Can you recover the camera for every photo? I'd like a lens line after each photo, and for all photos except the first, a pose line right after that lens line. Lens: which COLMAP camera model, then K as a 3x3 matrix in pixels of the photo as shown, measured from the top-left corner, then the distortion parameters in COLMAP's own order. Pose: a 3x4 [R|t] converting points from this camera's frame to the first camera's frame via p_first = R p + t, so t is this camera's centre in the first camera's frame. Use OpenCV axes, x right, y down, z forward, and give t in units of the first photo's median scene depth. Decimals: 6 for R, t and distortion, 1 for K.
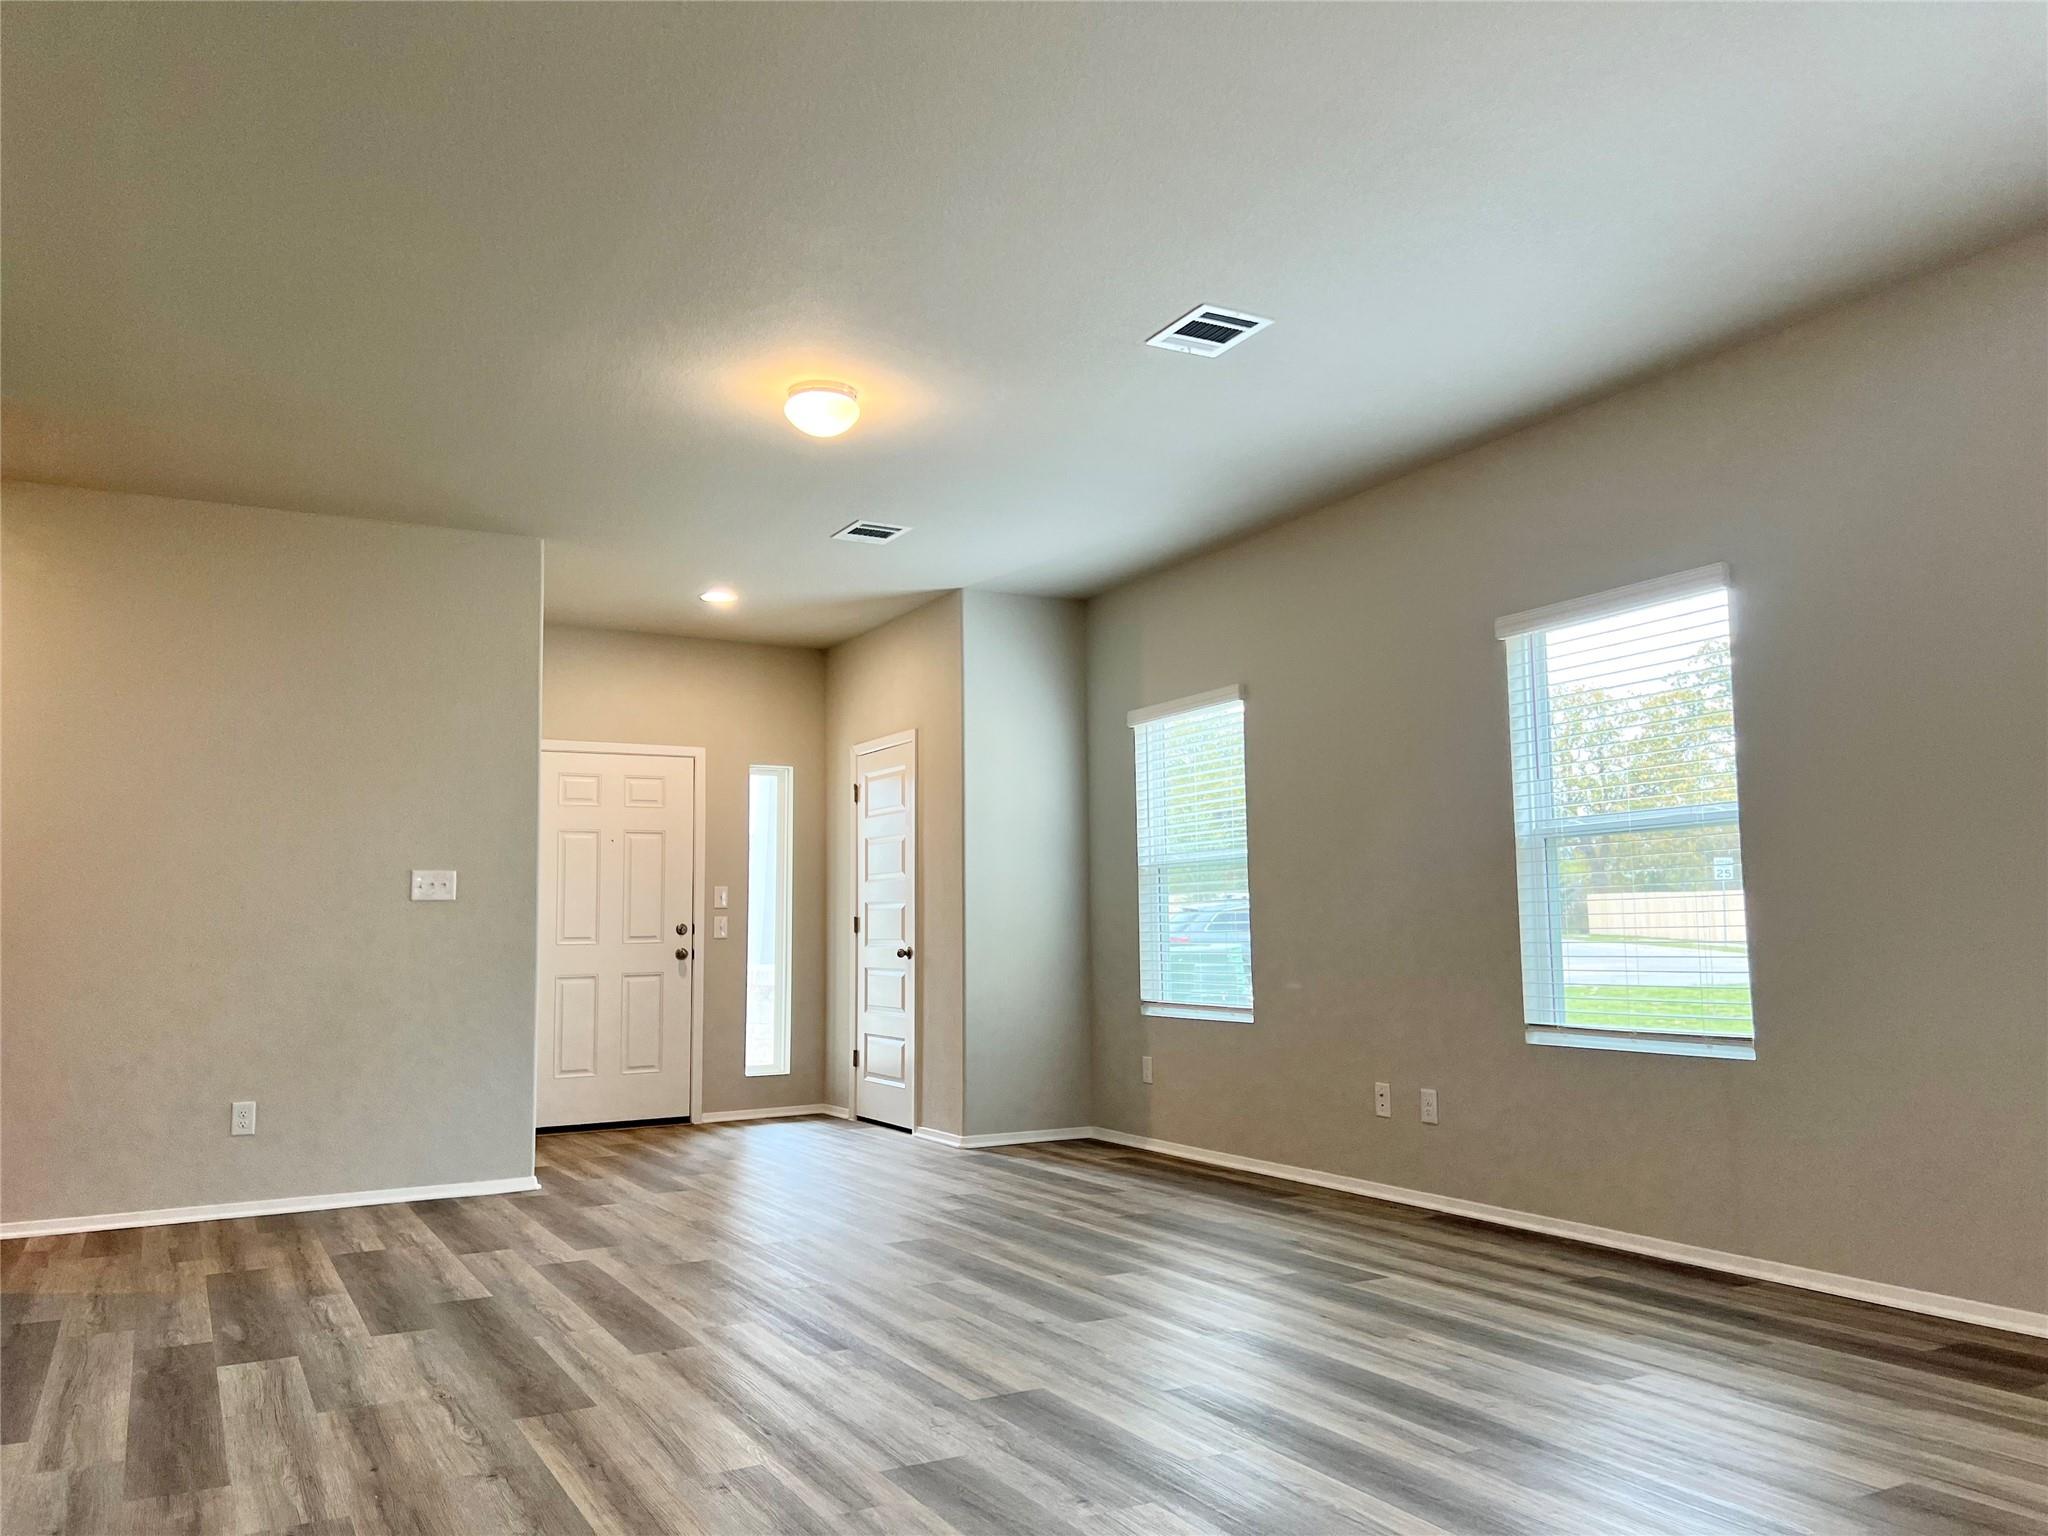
lens RADIAL K [[1556.3, 0, 1024.0], [0, 1556.3, 768.0], [0, 0, 1]] dist [0.005076, -0.009555]
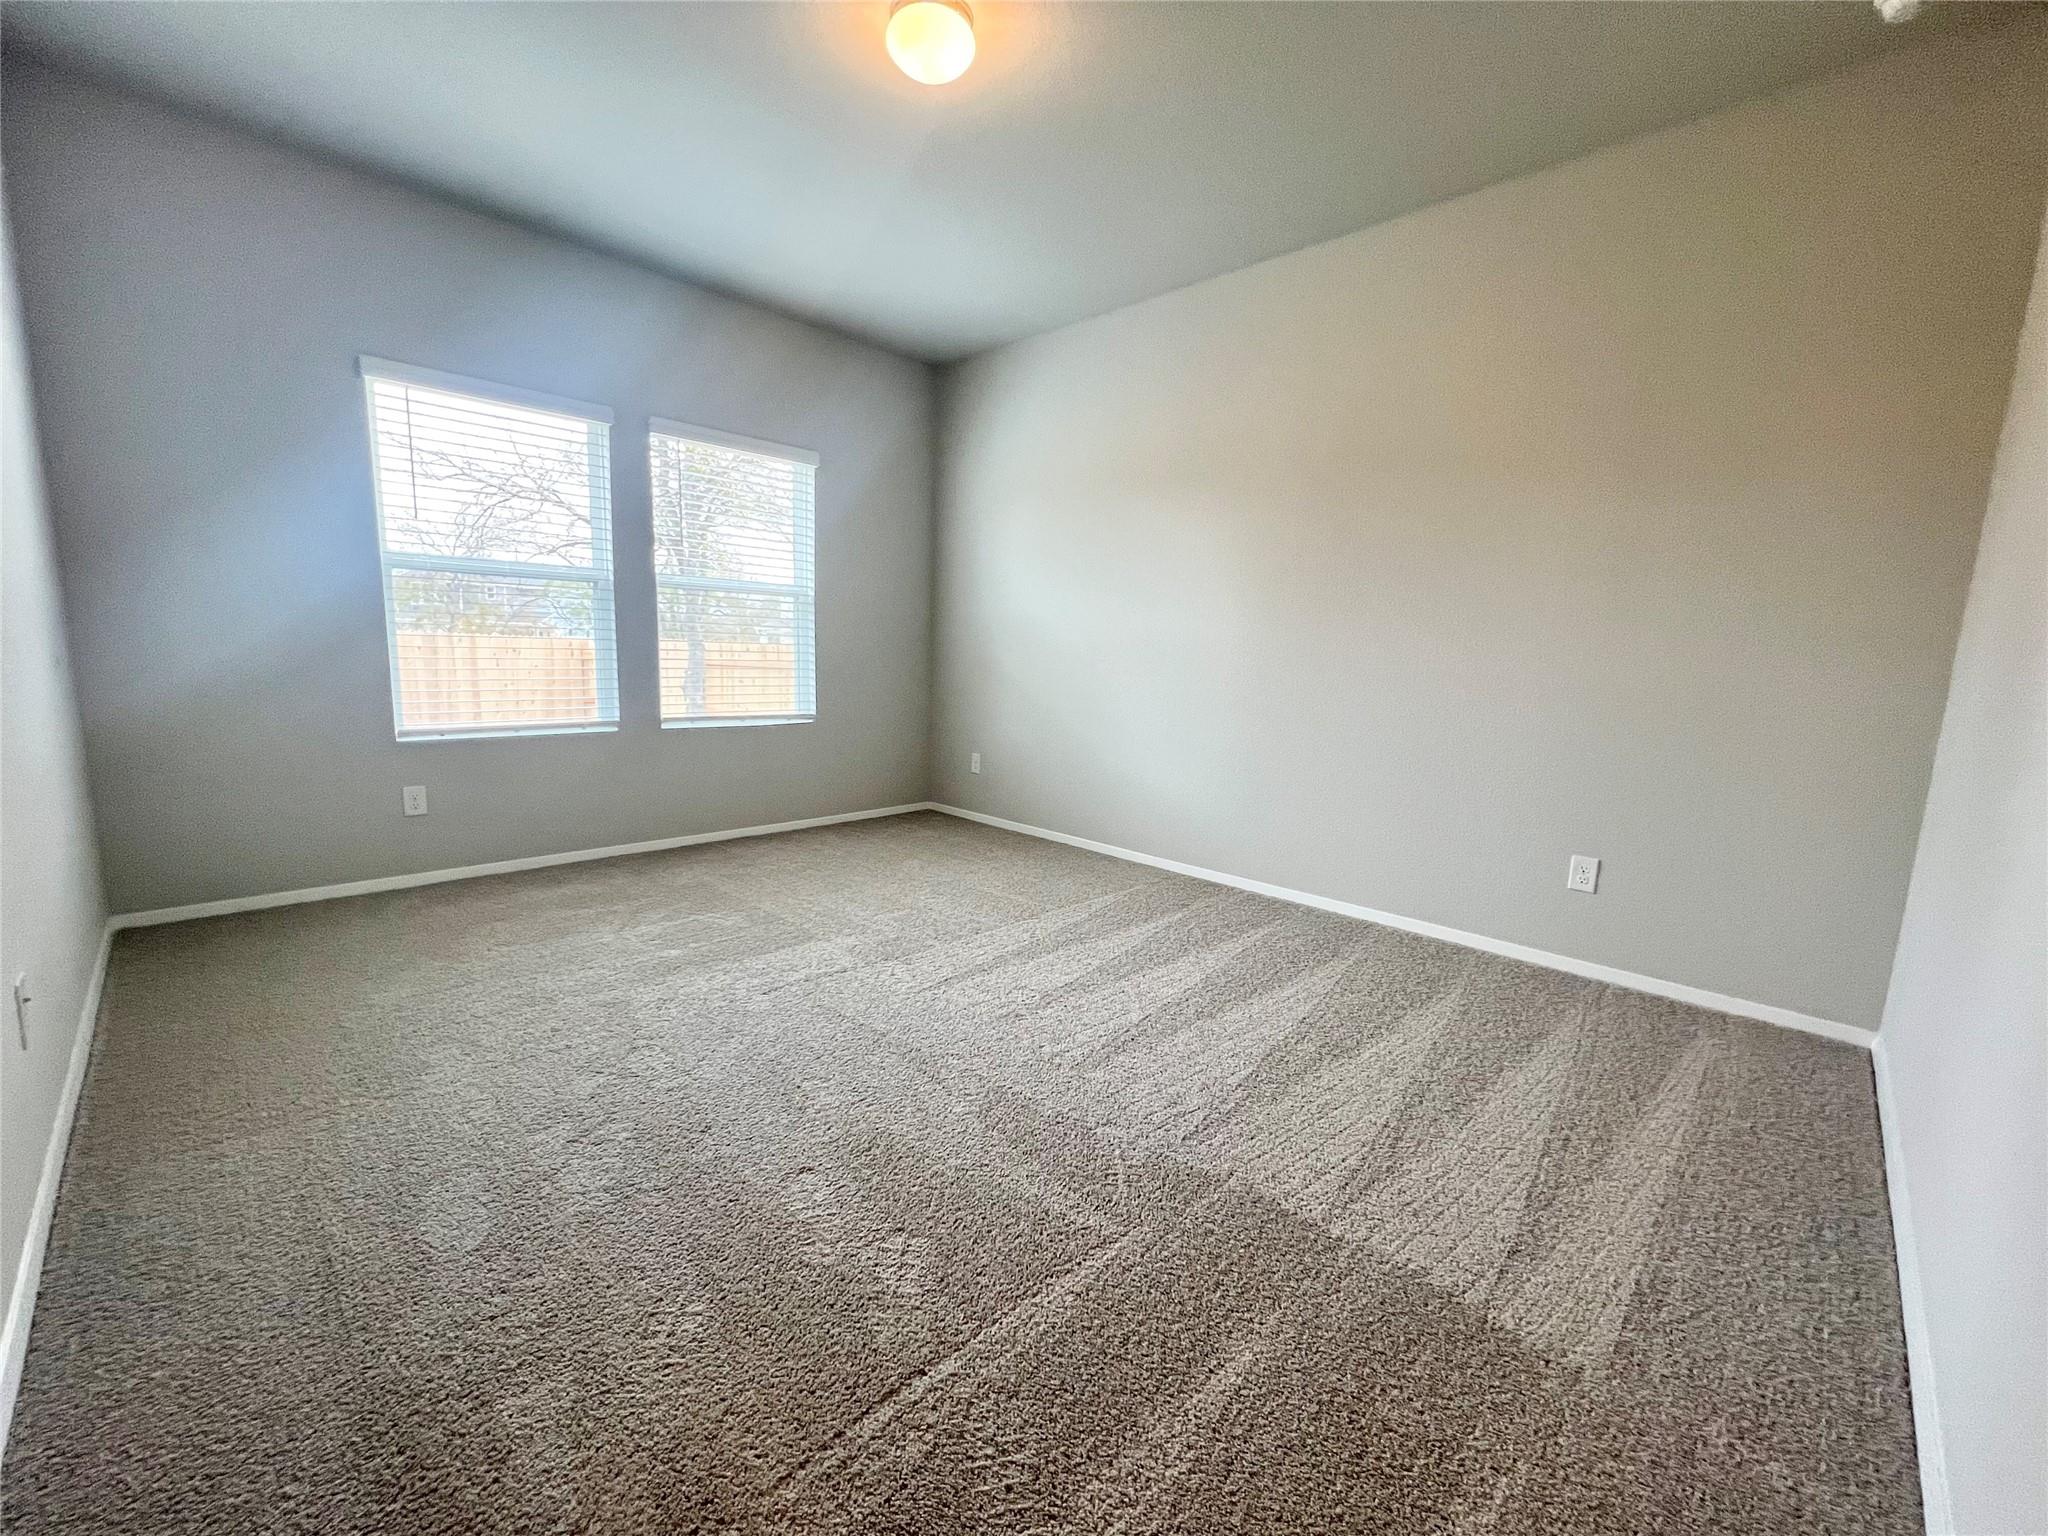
lens RADIAL K [[812.4, 0, 1021.7], [0, 812.4, 771.1], [0, 0, 1]] dist [-0.001778, -0.000379]
pose [[-0.278664, -0.132267, 0.951237, -0.412960], [-0.133285, 0.986212, 0.098084, 0.082795], [-0.951095, -0.099453, -0.292451, 0.775512]]
